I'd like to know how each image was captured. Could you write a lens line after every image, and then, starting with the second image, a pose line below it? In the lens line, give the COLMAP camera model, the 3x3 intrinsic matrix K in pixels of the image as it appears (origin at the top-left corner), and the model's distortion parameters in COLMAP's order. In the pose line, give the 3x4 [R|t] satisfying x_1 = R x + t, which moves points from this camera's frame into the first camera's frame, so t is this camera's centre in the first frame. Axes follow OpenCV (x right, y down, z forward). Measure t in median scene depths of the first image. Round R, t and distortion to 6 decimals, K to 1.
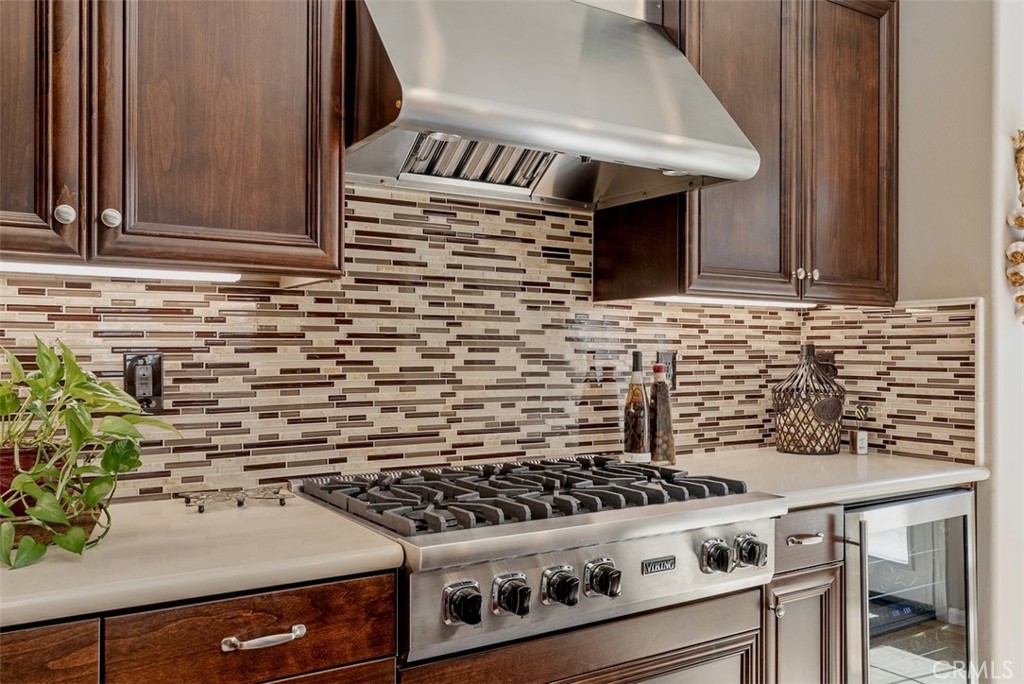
lens RADIAL K [[812.2, 0, 510.7], [0, 812.2, 346.1], [0, 0, 1]] dist [-0.003768, 0.000930]
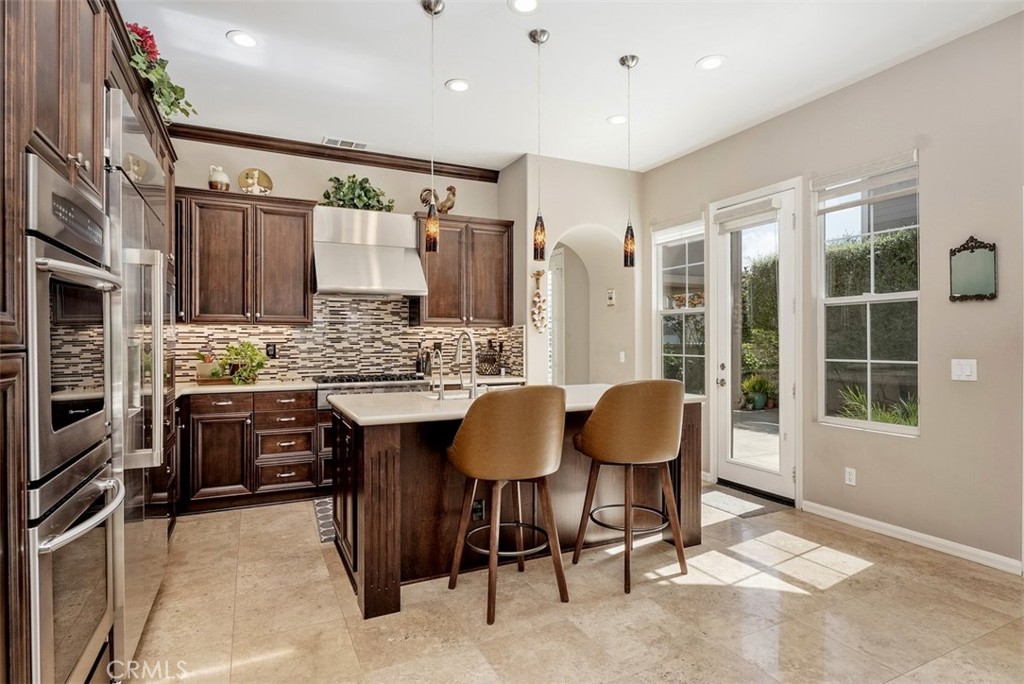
lens RADIAL K [[532.1, 0, 519.2], [0, 532.1, 341.1], [0, 0, 1]] dist [-0.024777, 0.000089]
pose [[0.995116, -0.004454, -0.098608, 0.848091], [0.005148, 0.999964, 0.006793, -0.012395], [0.098574, -0.007267, 0.995103, -1.227021]]
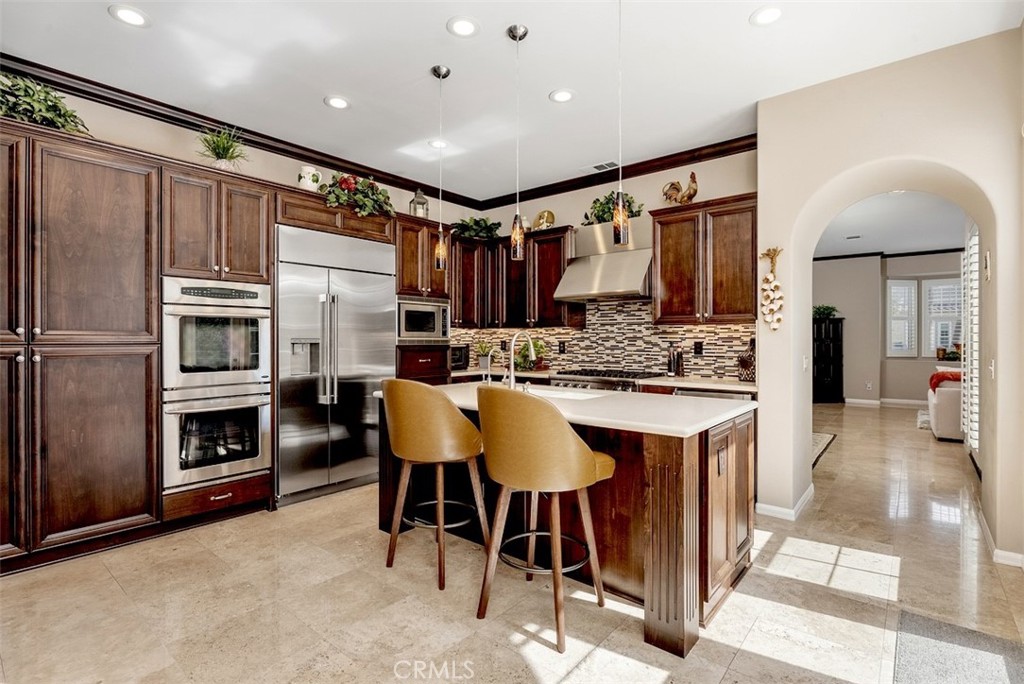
lens RADIAL K [[488.7, 0, 510.3], [0, 488.7, 338.1], [0, 0, 1]] dist [0.022713, 0.000701]
pose [[0.310188, -0.005073, -0.950662, 1.992408], [0.007452, 0.999968, -0.002905, -0.006940], [0.950646, -0.006183, 0.310216, -0.241340]]
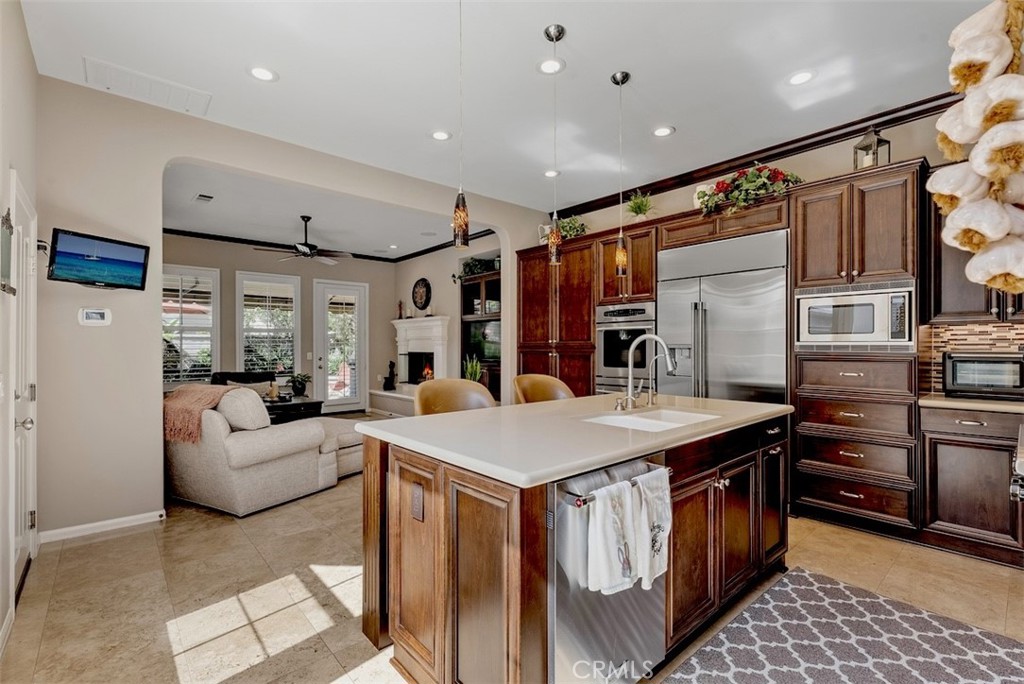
lens RADIAL K [[462.2, 0, 515.7], [0, 462.2, 344.2], [0, 0, 1]] dist [0.001143, 0.000533]
pose [[-0.987109, 0.002273, -0.160034, 1.052444], [0.003337, 0.999974, -0.006379, -0.005107], [0.160015, -0.006831, -0.987091, 1.354031]]
